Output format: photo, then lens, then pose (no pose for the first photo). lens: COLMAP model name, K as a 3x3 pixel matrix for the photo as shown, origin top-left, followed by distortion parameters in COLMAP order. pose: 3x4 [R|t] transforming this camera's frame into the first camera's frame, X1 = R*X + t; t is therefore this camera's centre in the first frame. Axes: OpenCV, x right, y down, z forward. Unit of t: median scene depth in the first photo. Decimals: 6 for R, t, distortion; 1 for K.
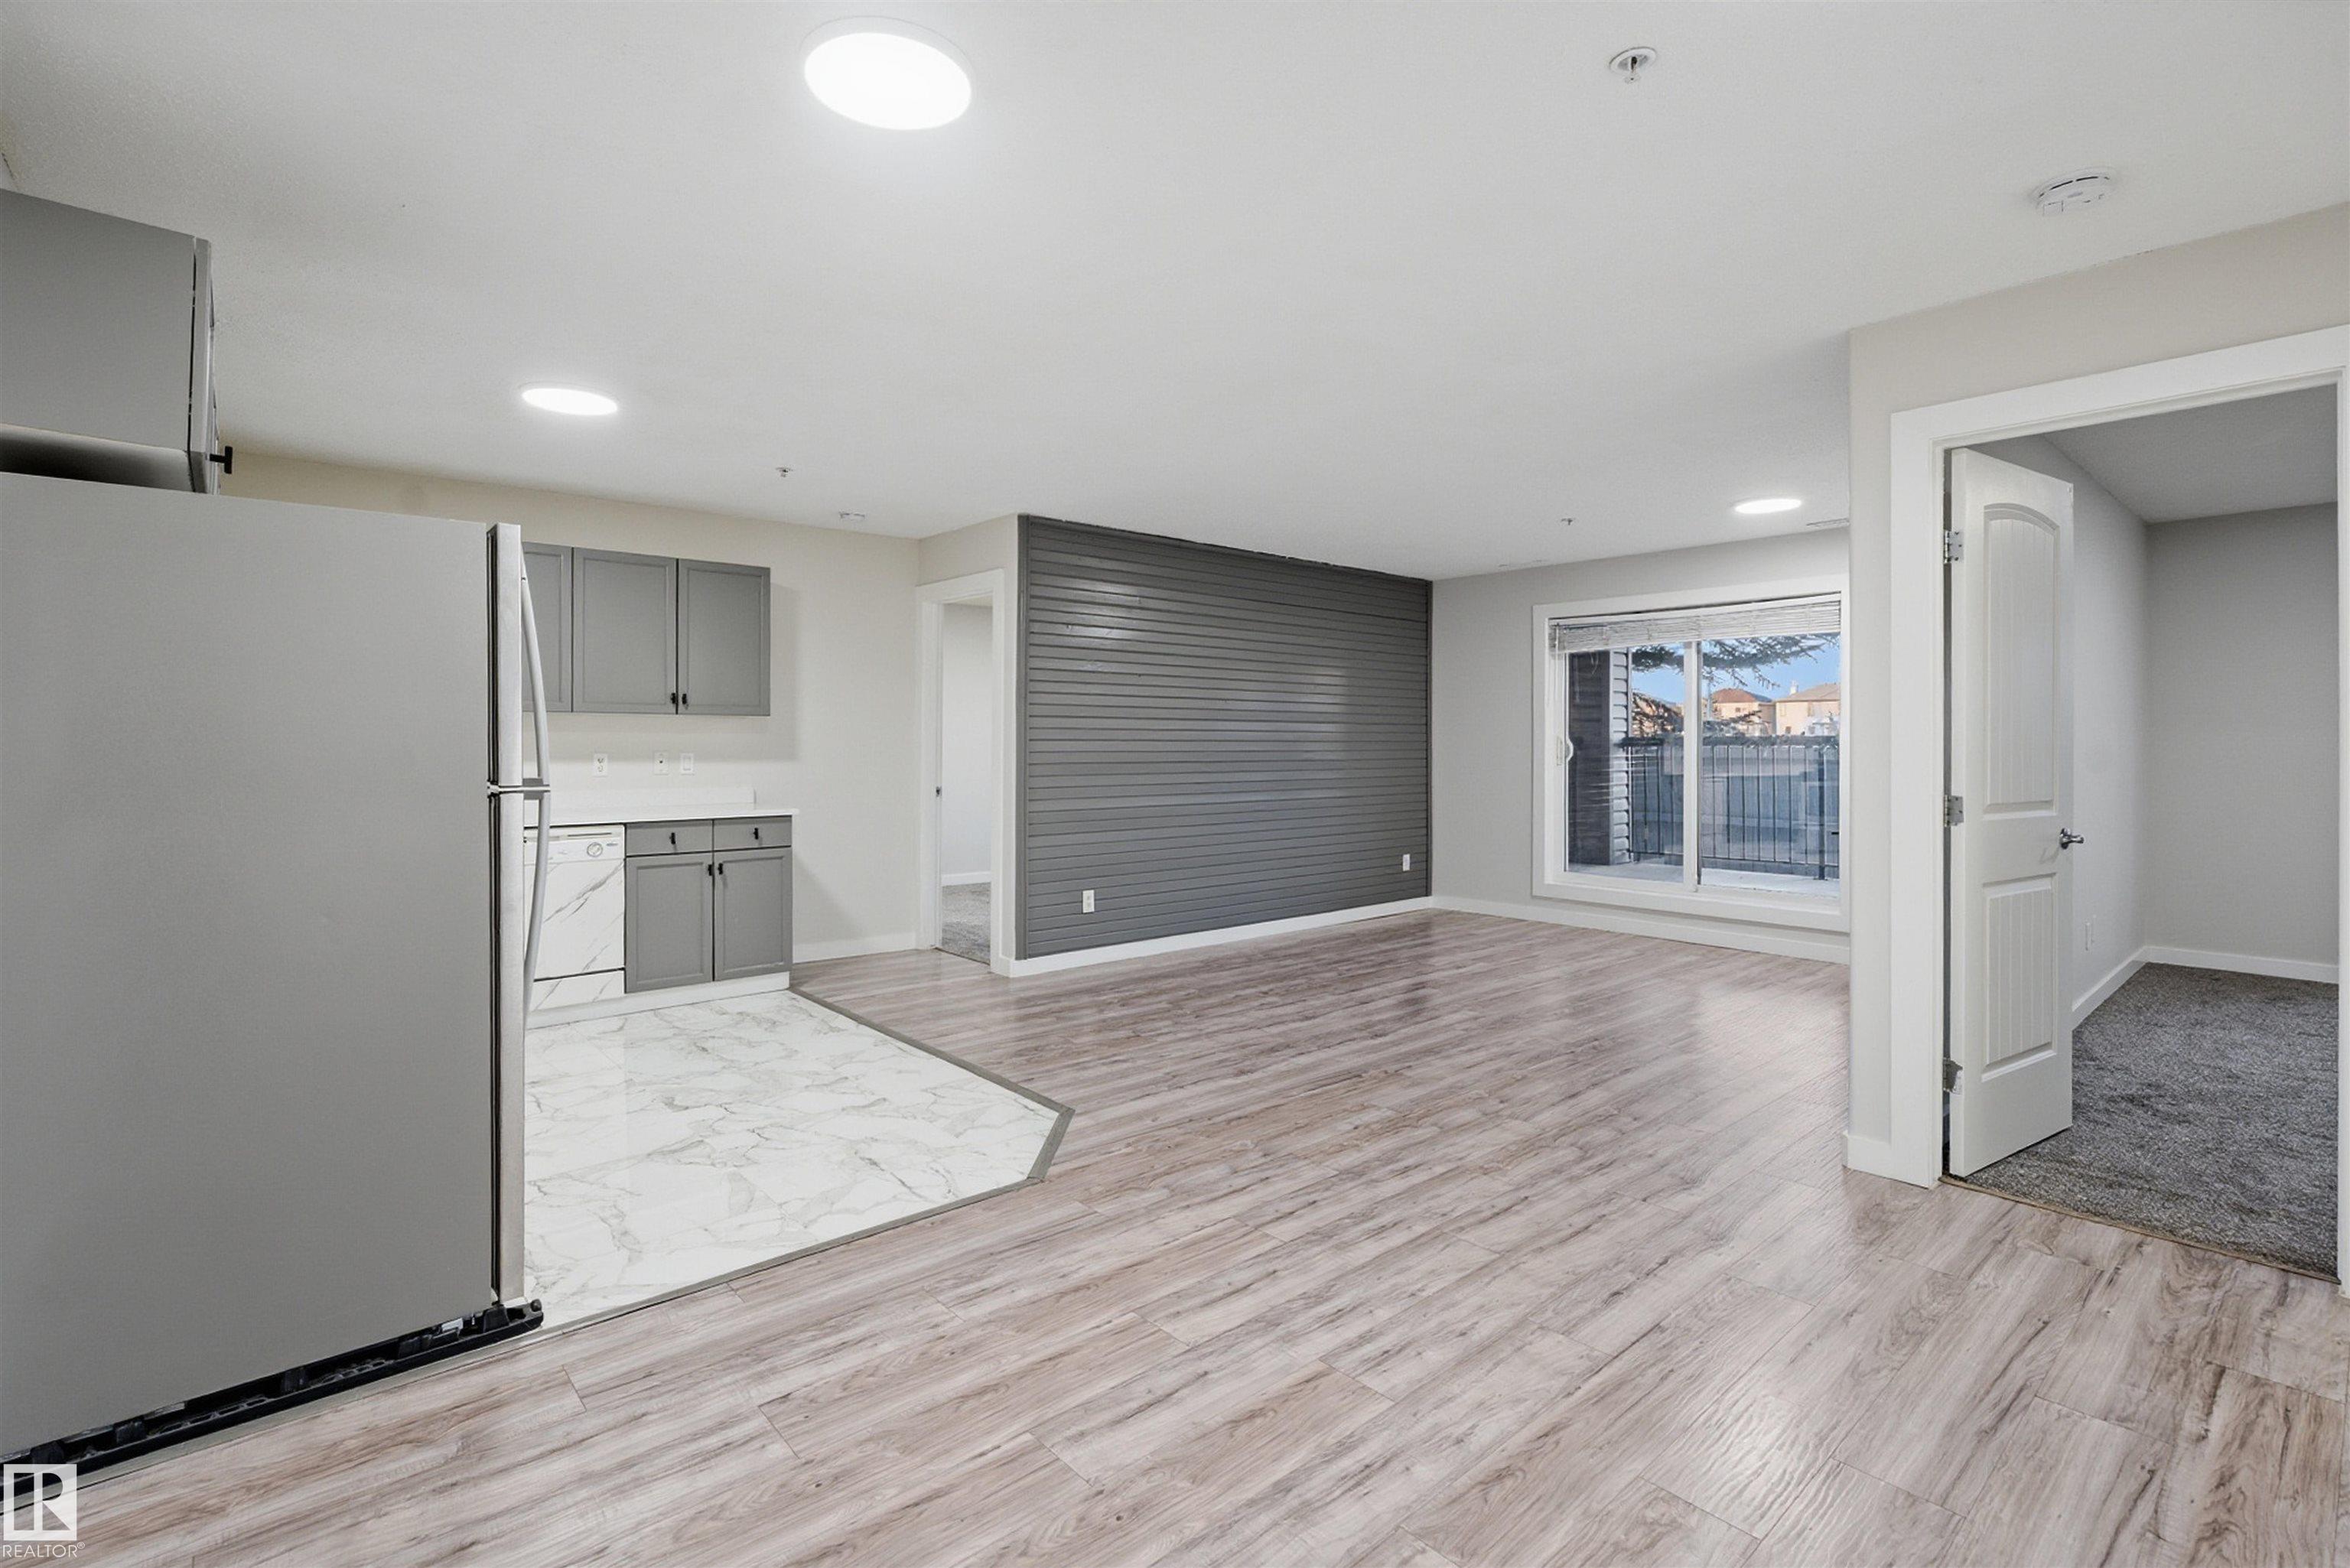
lens RADIAL K [[1092.0, 0, 1172.4], [0, 1092.0, 704.7], [0, 0, 1]] dist [-0.005349, 0.000175]
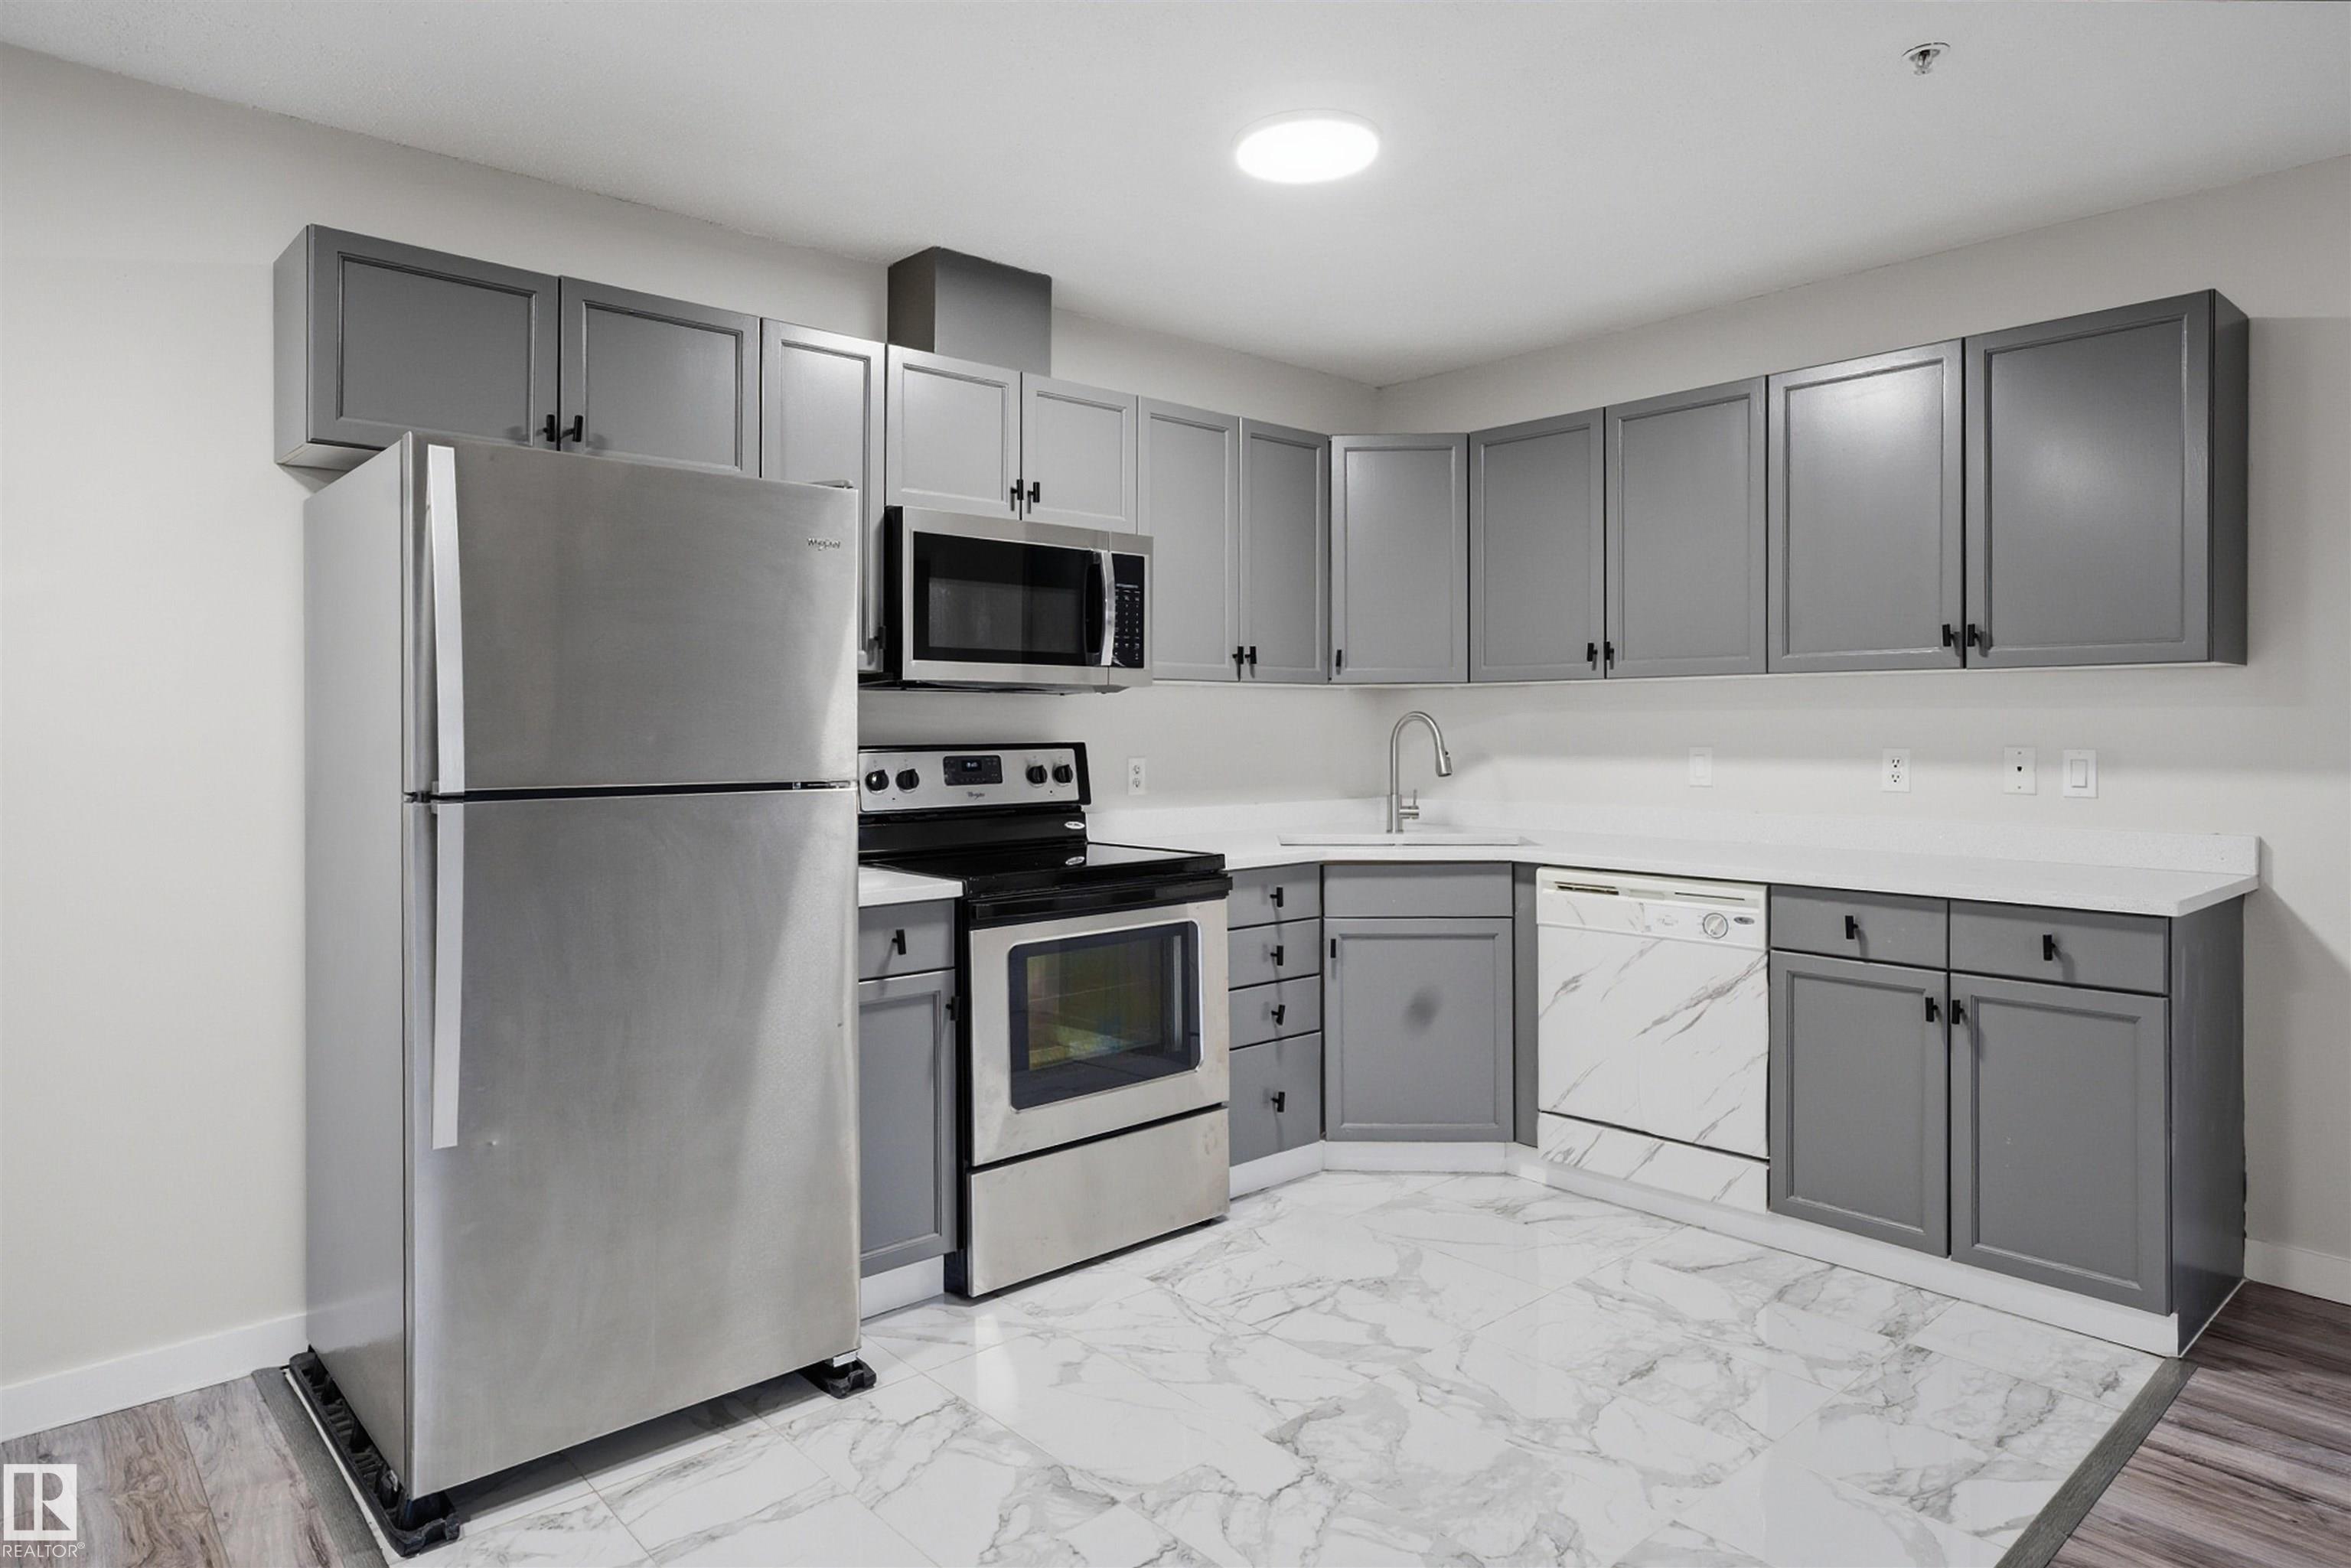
lens RADIAL K [[1372.5, 0, 1175.3], [0, 1372.5, 726.9], [0, 0, 1]] dist [-0.001055, -0.000142]
pose [[0.013321, 0.001716, -0.999910, 0.150570], [0.034062, 0.999417, 0.002169, 0.023494], [0.999331, -0.034088, 0.013255, 0.720560]]
